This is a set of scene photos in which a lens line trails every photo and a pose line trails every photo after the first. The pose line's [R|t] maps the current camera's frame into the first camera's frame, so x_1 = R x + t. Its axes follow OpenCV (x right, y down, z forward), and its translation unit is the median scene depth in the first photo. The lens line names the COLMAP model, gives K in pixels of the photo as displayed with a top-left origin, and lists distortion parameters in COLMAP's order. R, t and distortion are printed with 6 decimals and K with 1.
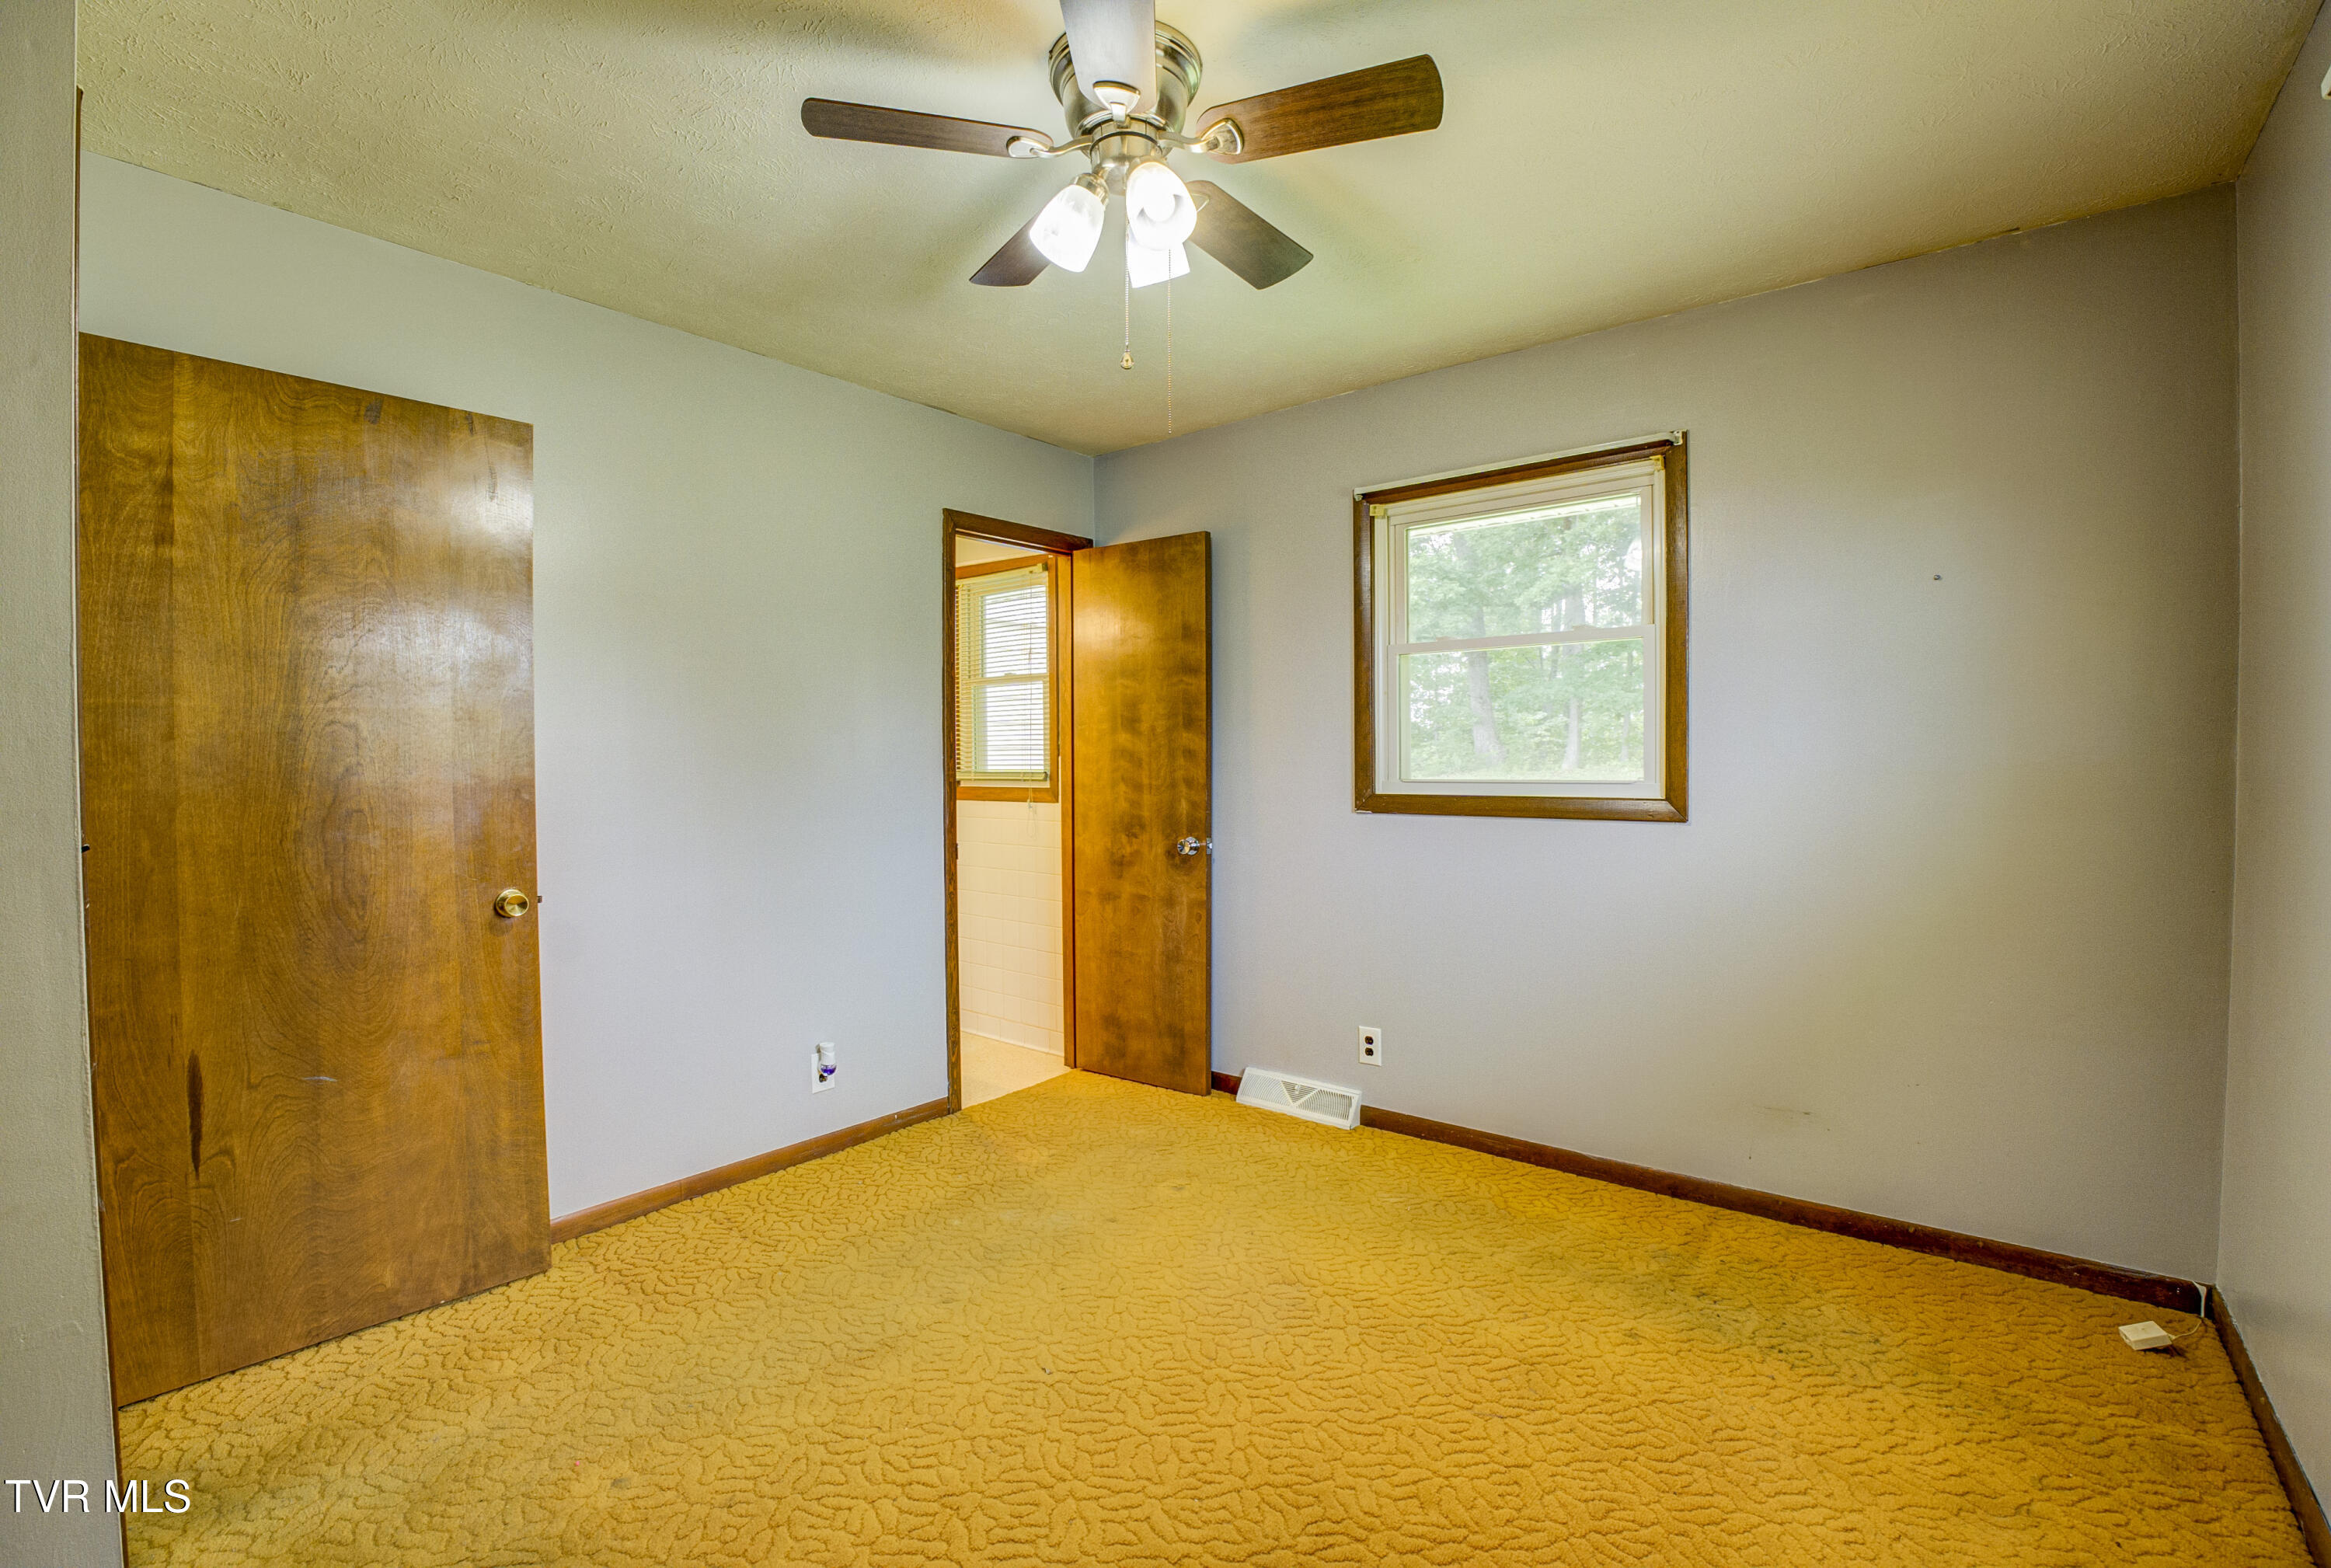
lens RADIAL K [[1020.7, 0, 1172.0], [0, 1020.7, 784.1], [0, 0, 1]] dist [-0.066628, 0.013386]
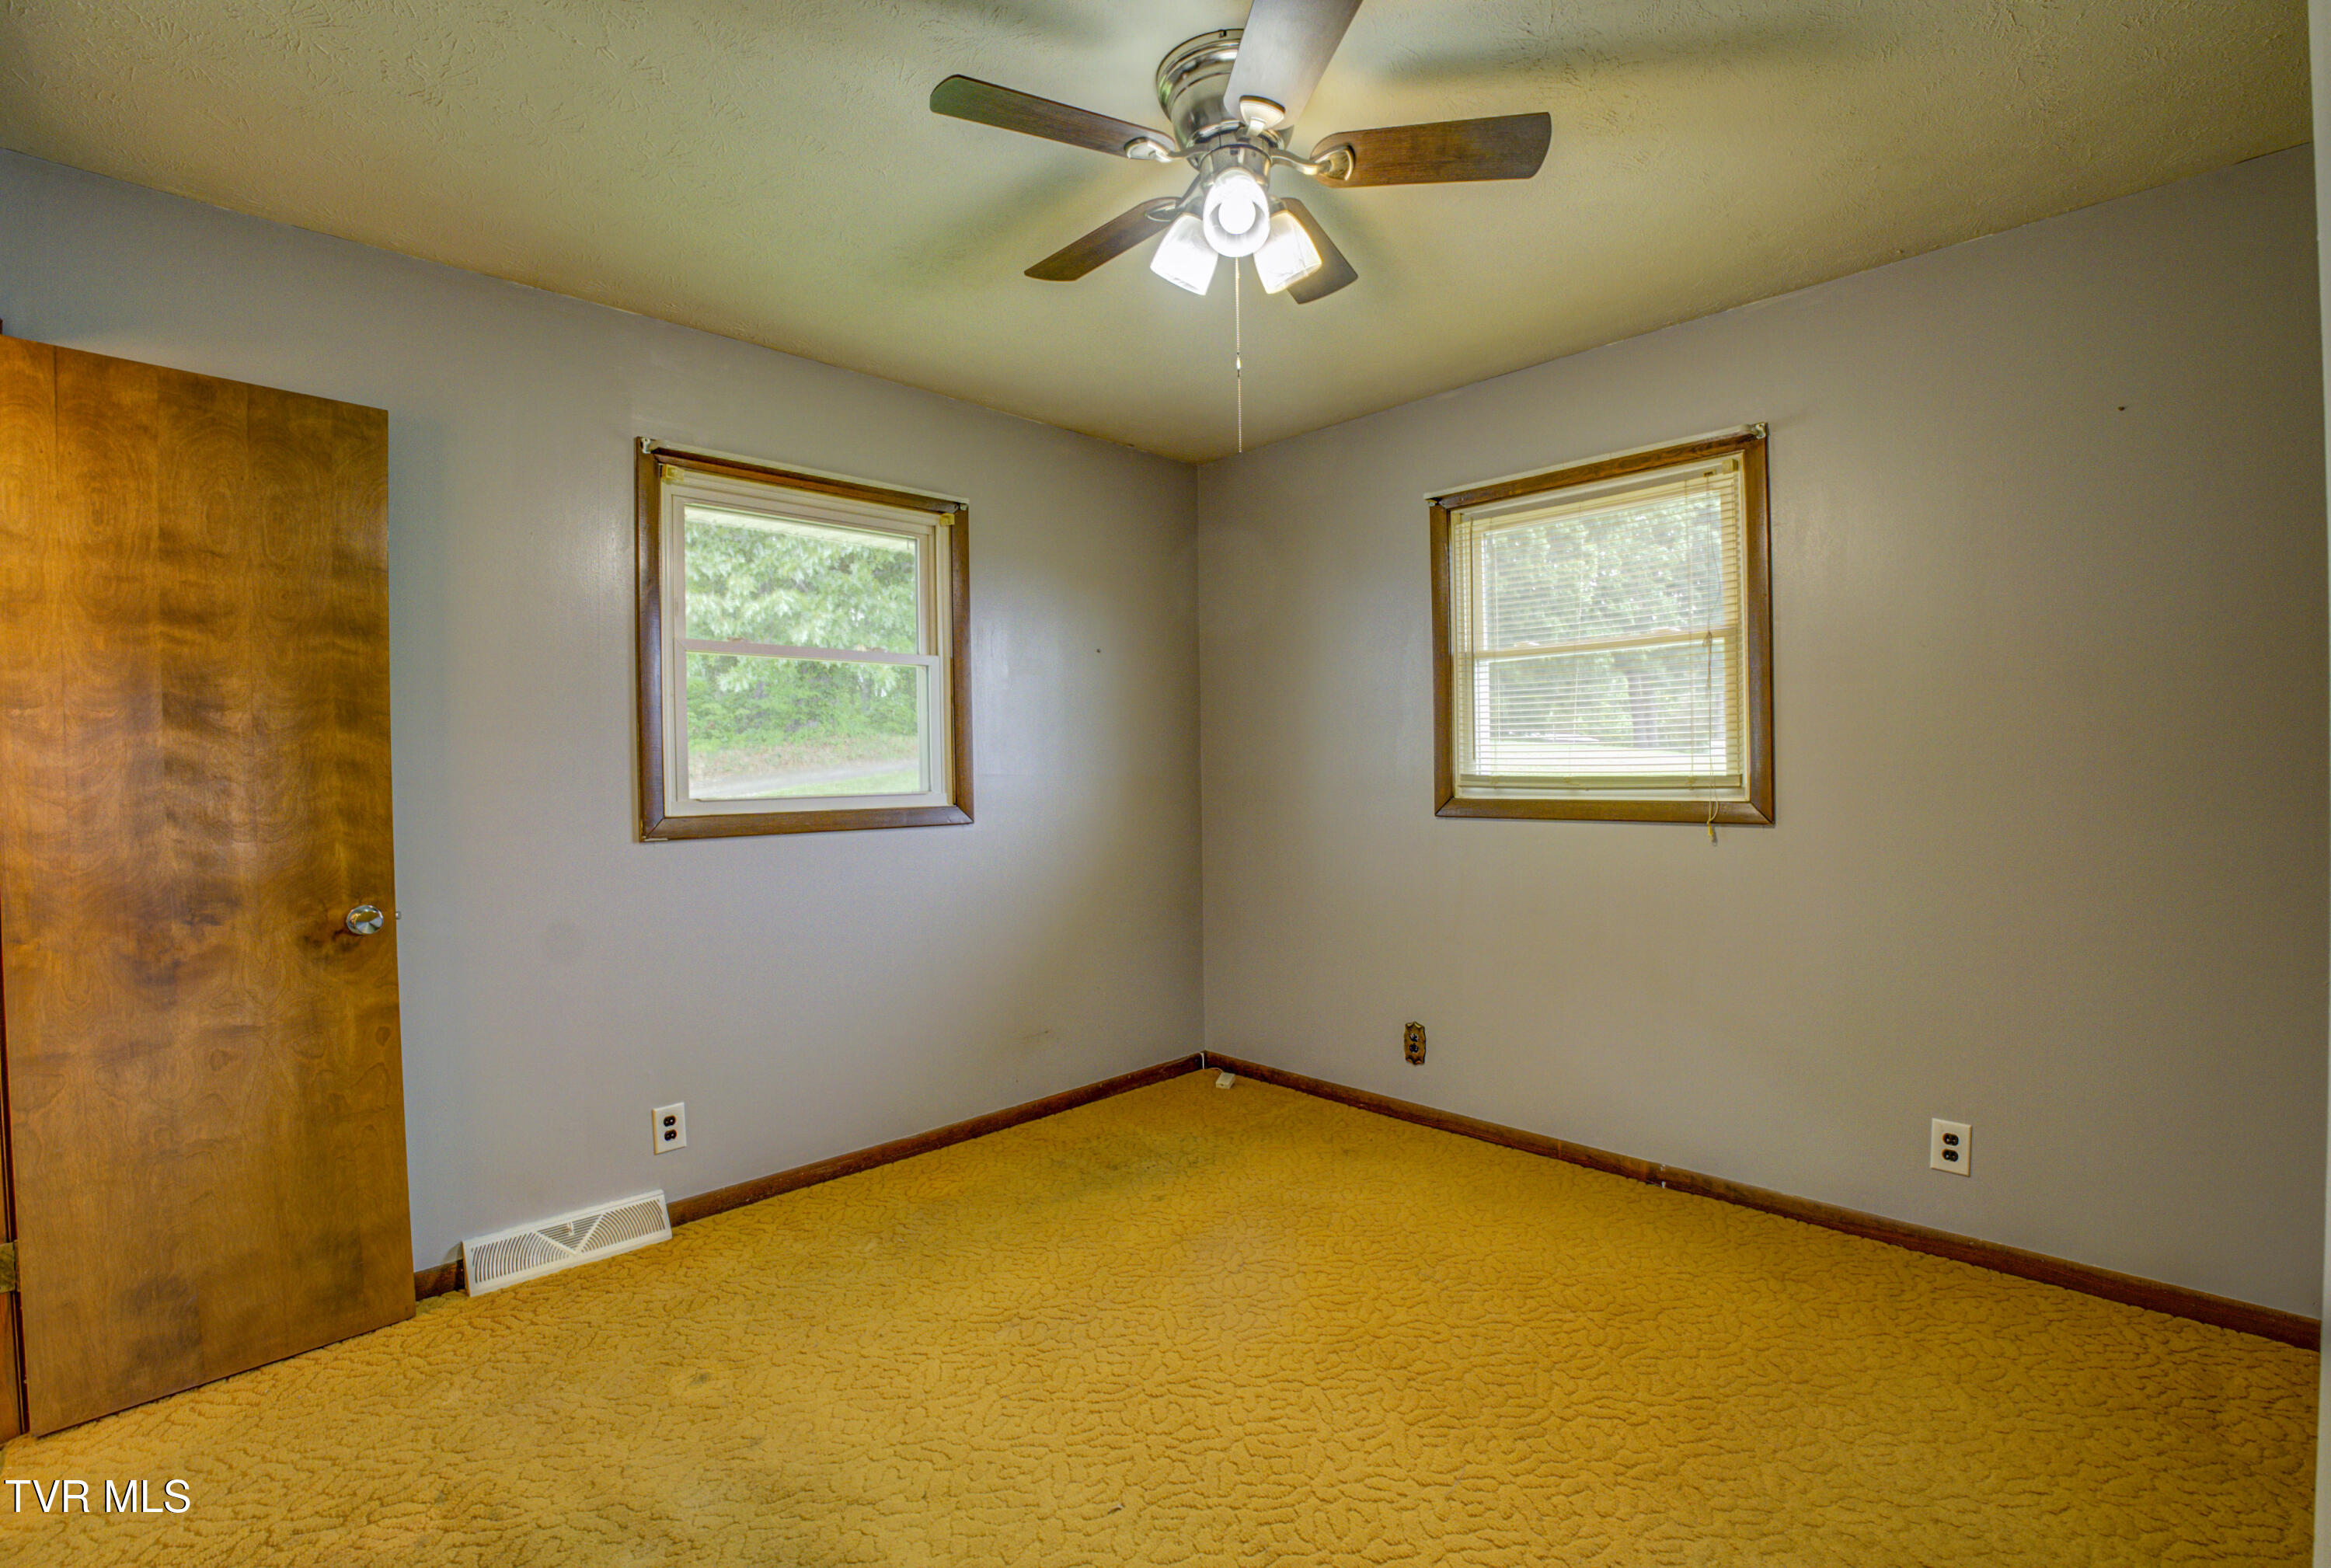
lens RADIAL K [[1020.7, 0, 1172.0], [0, 1020.7, 784.1], [0, 0, 1]] dist [-0.066628, 0.013386]
pose [[0.118203, -0.009110, 0.992948, -0.498735], [0.038136, 0.999262, 0.004628, -0.004428], [-0.992257, 0.037320, 0.118463, 0.453193]]
